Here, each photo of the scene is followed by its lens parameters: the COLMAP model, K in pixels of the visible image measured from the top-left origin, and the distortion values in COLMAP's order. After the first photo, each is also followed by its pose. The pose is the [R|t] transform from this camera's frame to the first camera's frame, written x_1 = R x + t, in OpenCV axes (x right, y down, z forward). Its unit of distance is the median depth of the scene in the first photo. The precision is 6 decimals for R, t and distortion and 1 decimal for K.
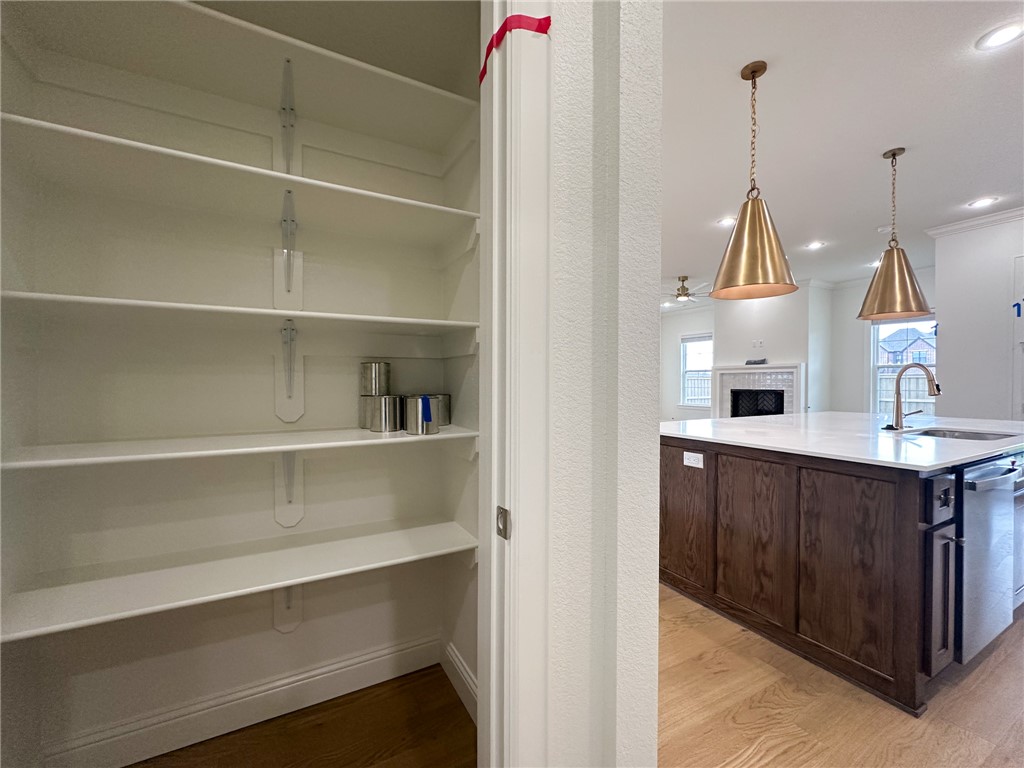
lens RADIAL K [[412.7, 0, 508.3], [0, 412.7, 385.4], [0, 0, 1]] dist [-0.003321, -0.000243]
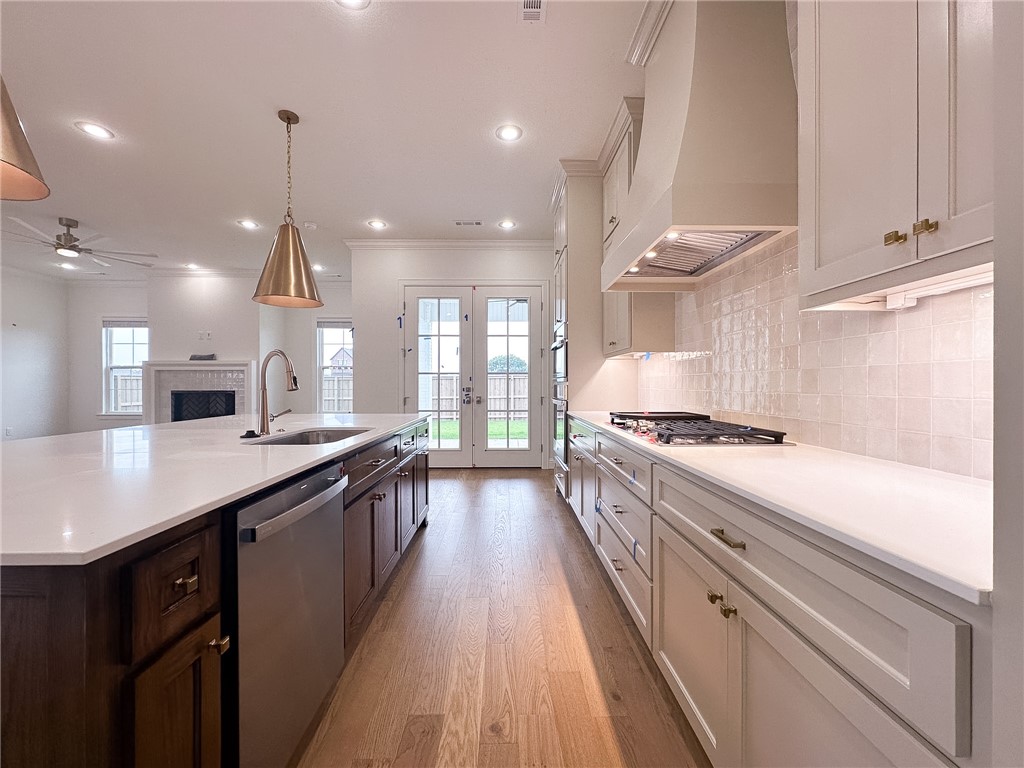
lens RADIAL K [[411.9, 0, 505.2], [0, 411.9, 388.3], [0, 0, 1]] dist [-0.005713, 0.000708]
pose [[0.462403, -0.008505, 0.886629, 0.151964], [0.007642, 0.999955, 0.005606, 0.005732], [-0.886637, 0.004183, 0.462447, 0.077035]]
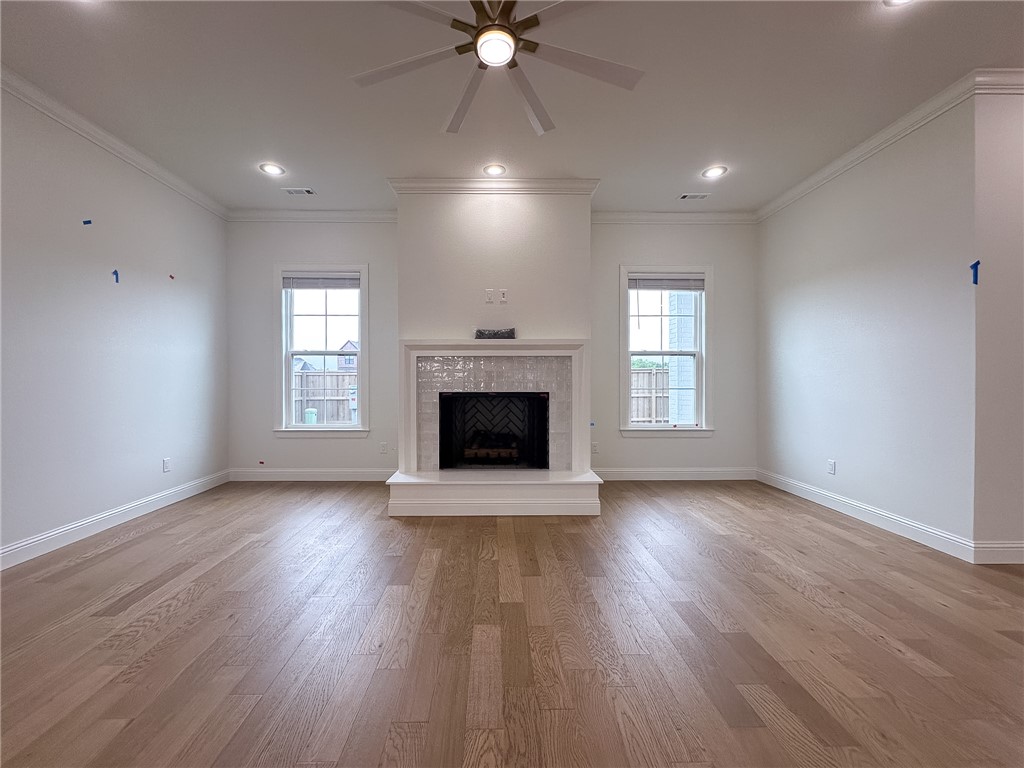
lens RADIAL K [[411.9, 0, 497.8], [0, 411.9, 379.5], [0, 0, 1]] dist [-0.005713, 0.000708]
pose [[0.463648, 0.000135, 0.886019, 0.186912], [0.006795, 0.999970, -0.003708, -0.002535], [-0.885993, 0.007740, 0.463634, 0.804710]]
